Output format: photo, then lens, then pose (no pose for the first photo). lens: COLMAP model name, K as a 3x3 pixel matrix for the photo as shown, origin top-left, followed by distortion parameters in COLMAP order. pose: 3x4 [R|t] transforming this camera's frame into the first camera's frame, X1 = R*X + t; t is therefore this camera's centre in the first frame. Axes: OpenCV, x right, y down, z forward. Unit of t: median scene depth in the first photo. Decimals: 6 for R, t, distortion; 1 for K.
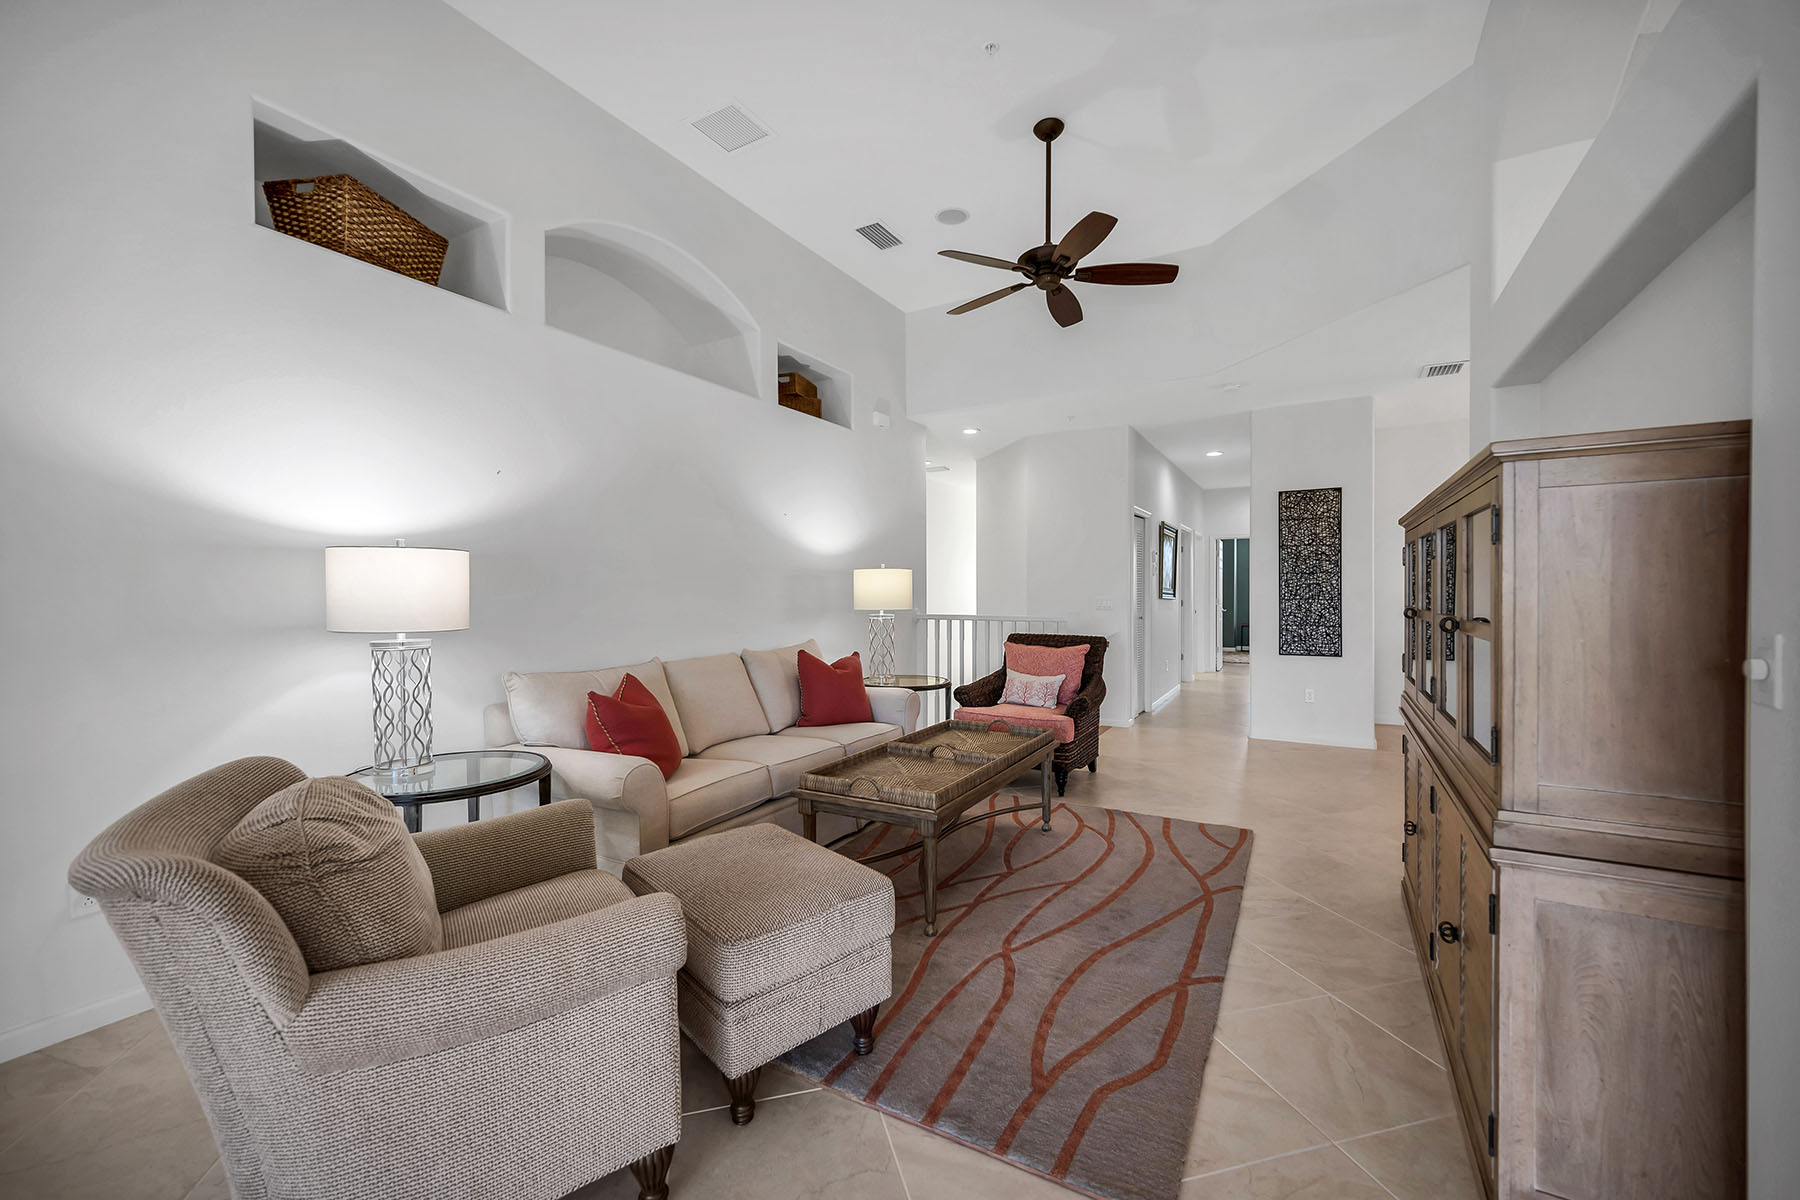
lens RADIAL K [[723.3, 0, 902.6], [0, 723.3, 598.1], [0, 0, 1]] dist [0.000461, -0.000216]
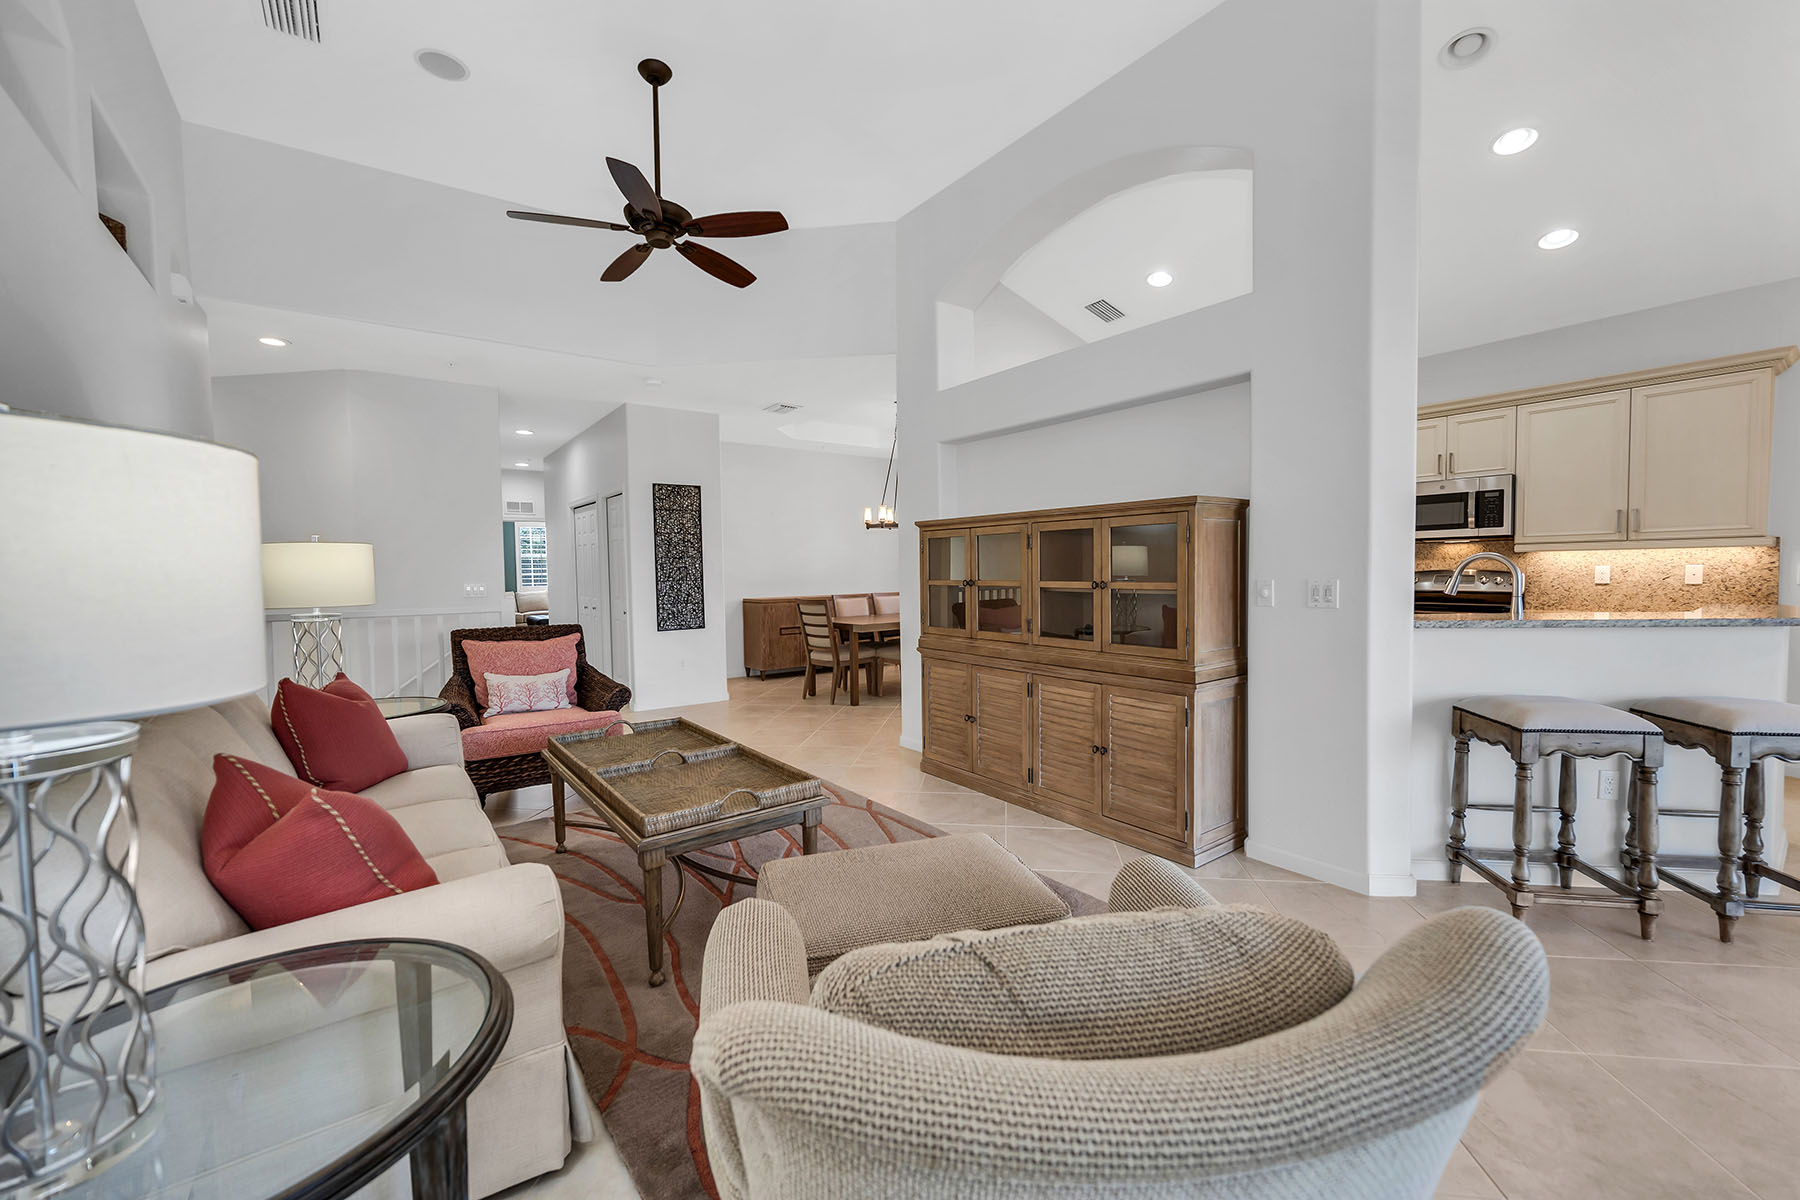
lens RADIAL K [[713.7, 0, 904.2], [0, 713.7, 599.5], [0, 0, 1]] dist [0.000767, 0.000075]
pose [[0.393491, -0.041349, 0.918398, -0.538040], [0.022565, 0.999121, 0.035315, -0.000724], [-0.919051, 0.006828, 0.394079, 0.355485]]
